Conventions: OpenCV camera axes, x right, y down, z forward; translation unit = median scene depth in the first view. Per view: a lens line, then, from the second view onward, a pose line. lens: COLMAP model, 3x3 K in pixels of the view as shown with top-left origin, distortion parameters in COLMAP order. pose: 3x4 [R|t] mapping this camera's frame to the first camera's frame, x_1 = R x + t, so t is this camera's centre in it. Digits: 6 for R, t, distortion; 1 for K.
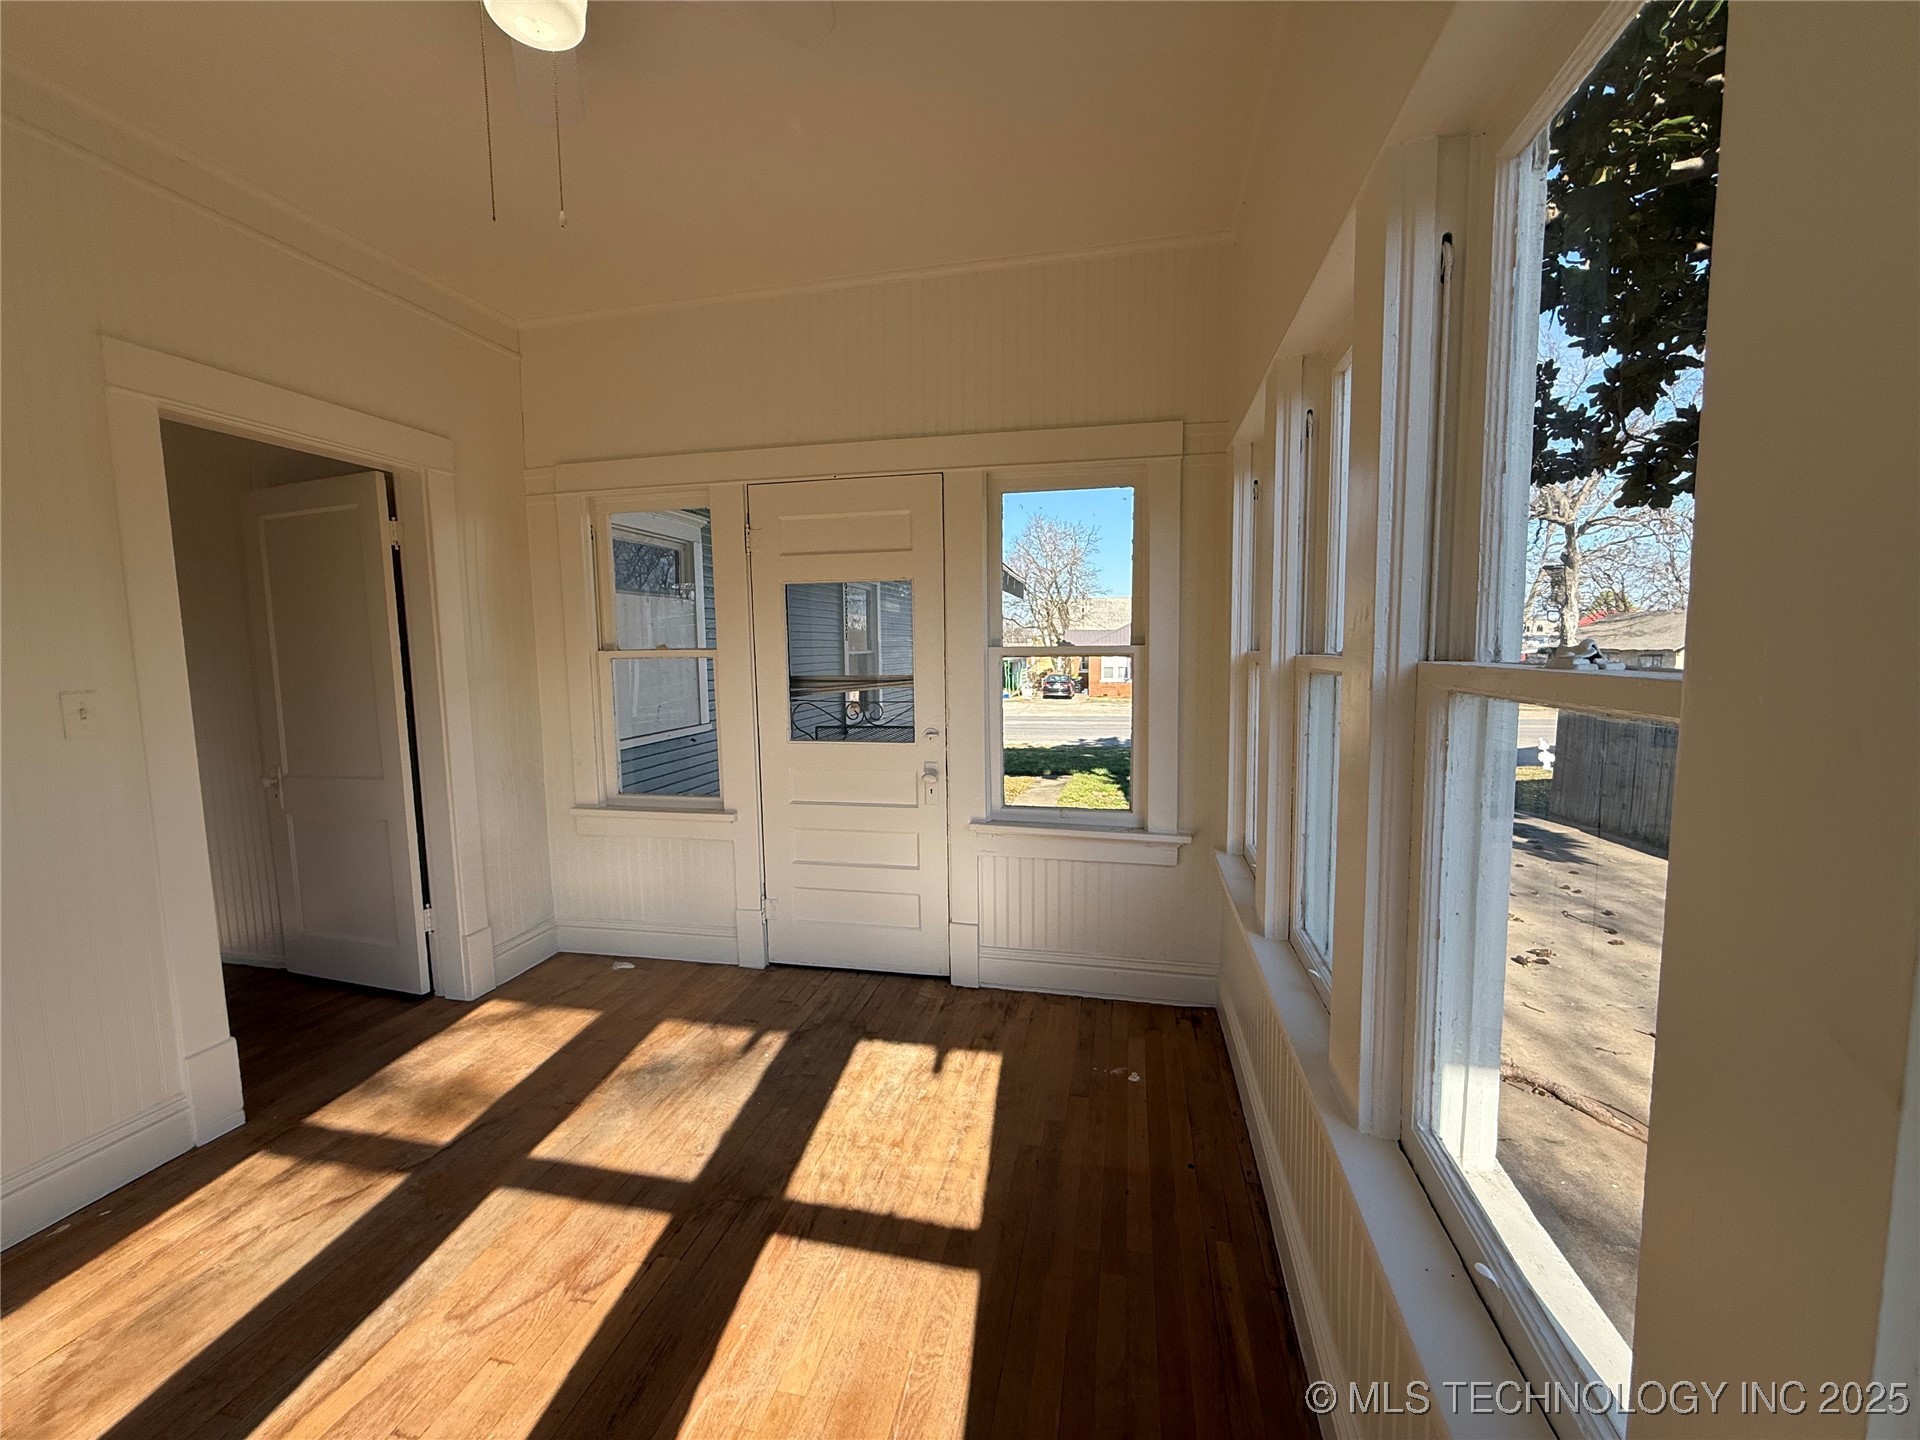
lens RADIAL K [[765.8, 0, 956.9], [0, 765.8, 718.3], [0, 0, 1]] dist [-0.000293, 0.000671]
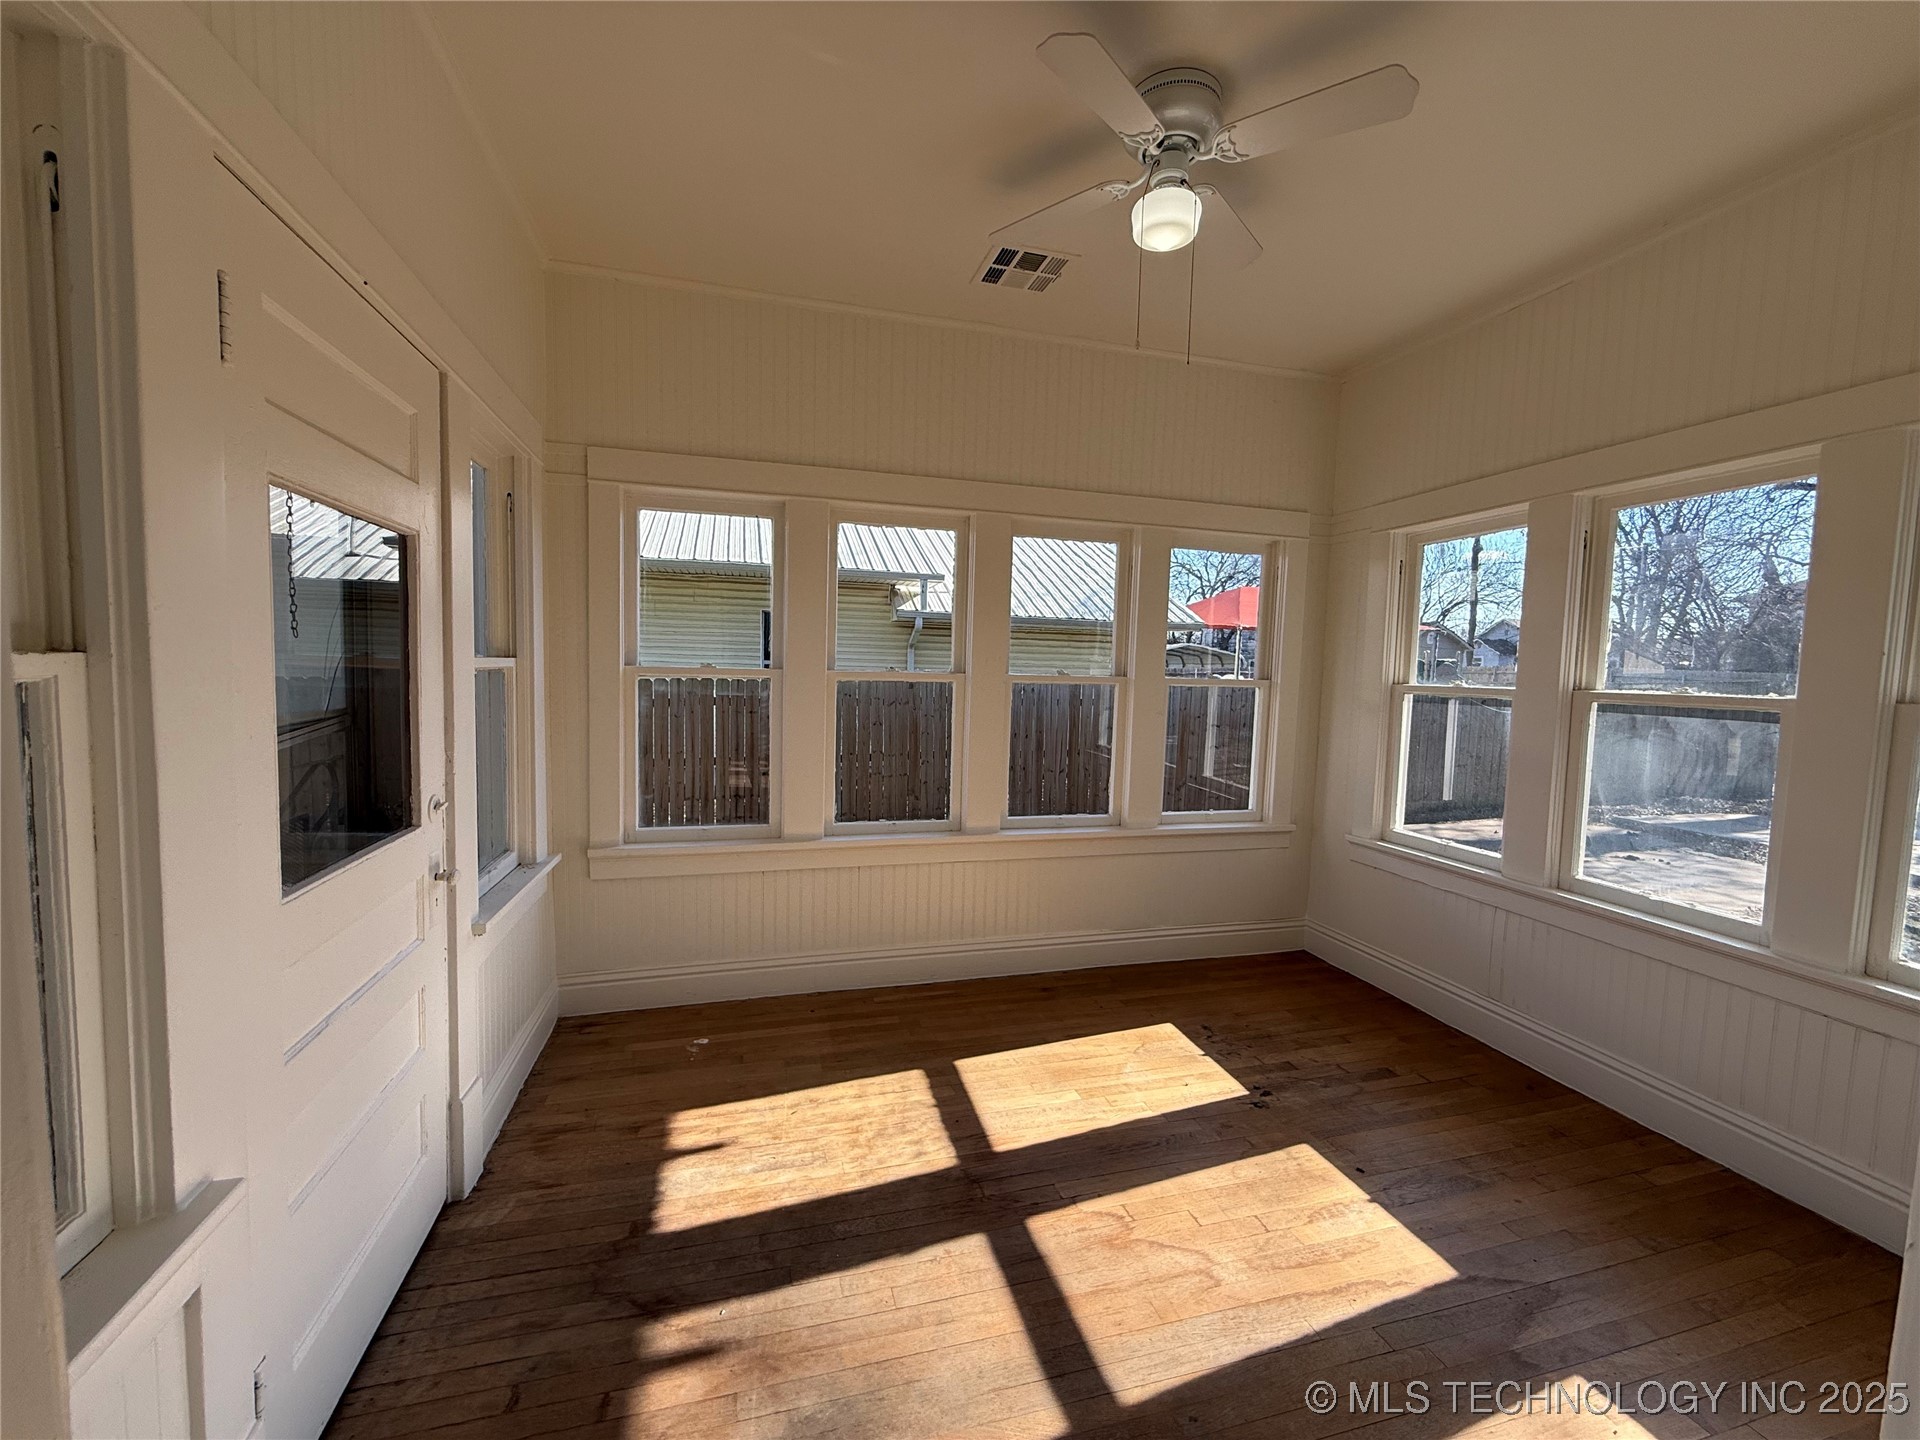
lens RADIAL K [[765.8, 0, 953.0], [0, 765.8, 726.7], [0, 0, 1]] dist [-0.000293, 0.000671]
pose [[-0.472579, -0.068992, 0.878584, -1.116294], [0.059395, 0.992171, 0.109859, -0.119590], [-0.879285, 0.104101, -0.464781, 1.410141]]
